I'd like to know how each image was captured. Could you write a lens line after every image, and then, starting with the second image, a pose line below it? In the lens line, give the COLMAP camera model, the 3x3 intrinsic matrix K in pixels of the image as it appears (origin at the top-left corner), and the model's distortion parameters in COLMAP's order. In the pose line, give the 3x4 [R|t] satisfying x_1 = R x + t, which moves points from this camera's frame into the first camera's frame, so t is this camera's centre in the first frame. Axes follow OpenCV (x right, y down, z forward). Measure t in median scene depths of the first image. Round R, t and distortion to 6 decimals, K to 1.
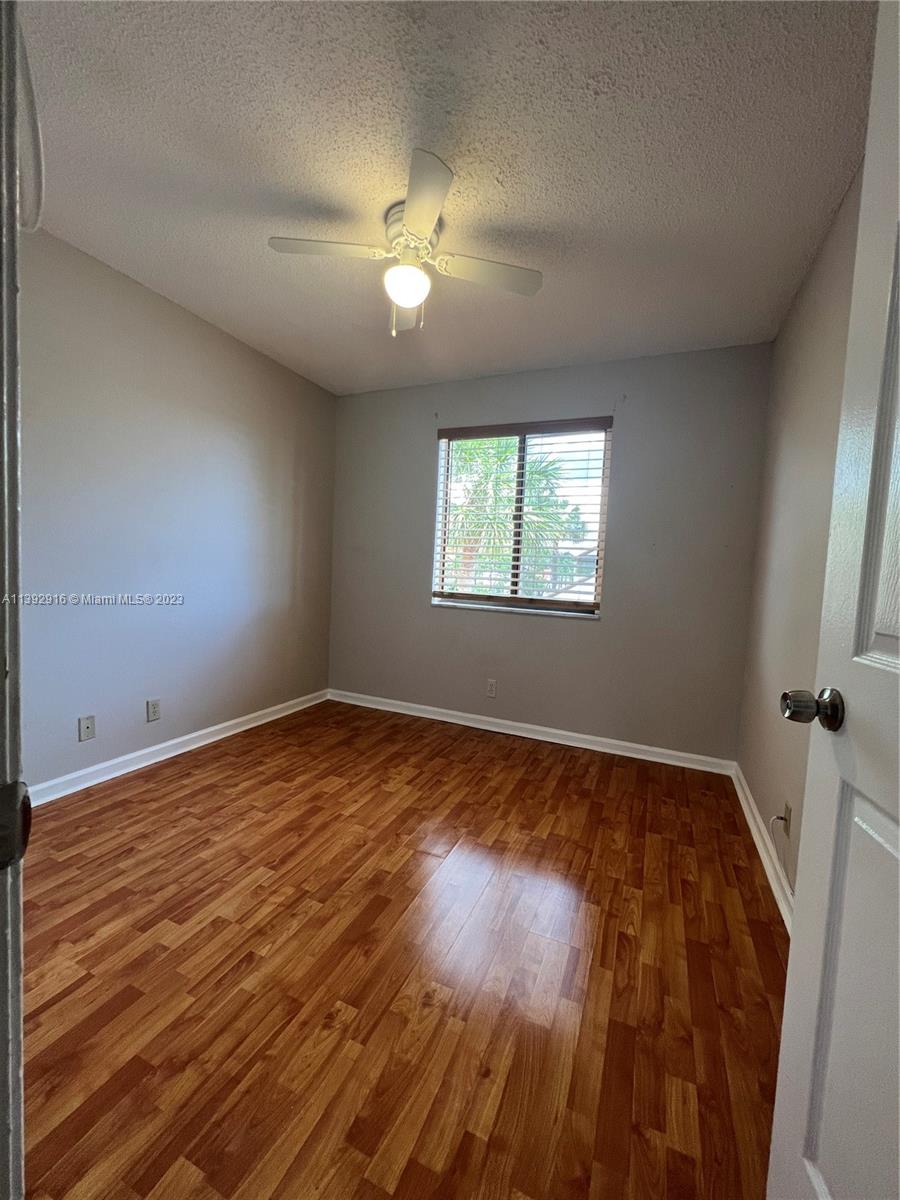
lens RADIAL K [[480.2, 0, 445.4], [0, 480.2, 598.3], [0, 0, 1]] dist [-0.004782, 0.001155]
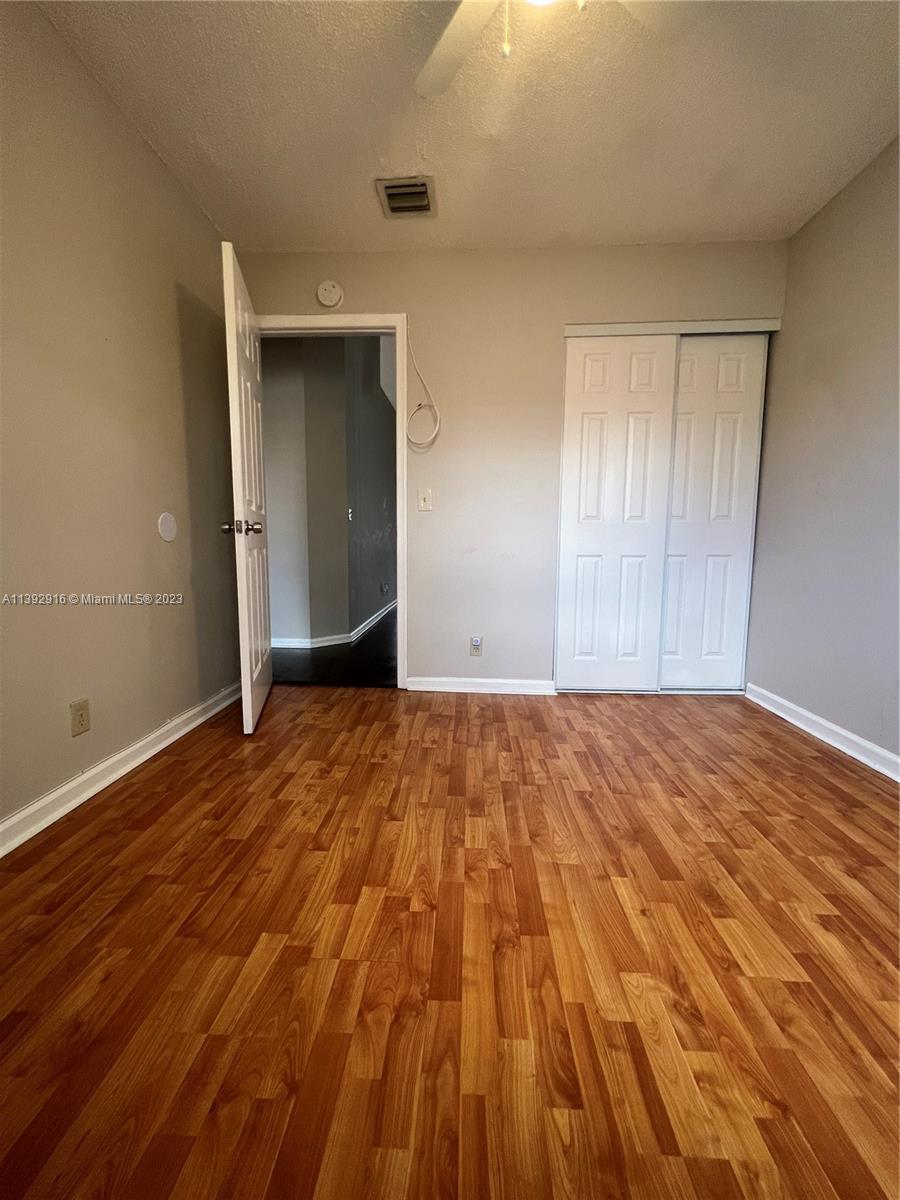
lens RADIAL K [[480.2, 0, 445.4], [0, 480.2, 598.3], [0, 0, 1]] dist [-0.004782, 0.001155]
pose [[-0.932623, -0.013273, -0.360608, 0.225653], [-0.073476, 0.985373, 0.153759, 0.043548], [0.353293, 0.169895, -0.919956, 1.557919]]
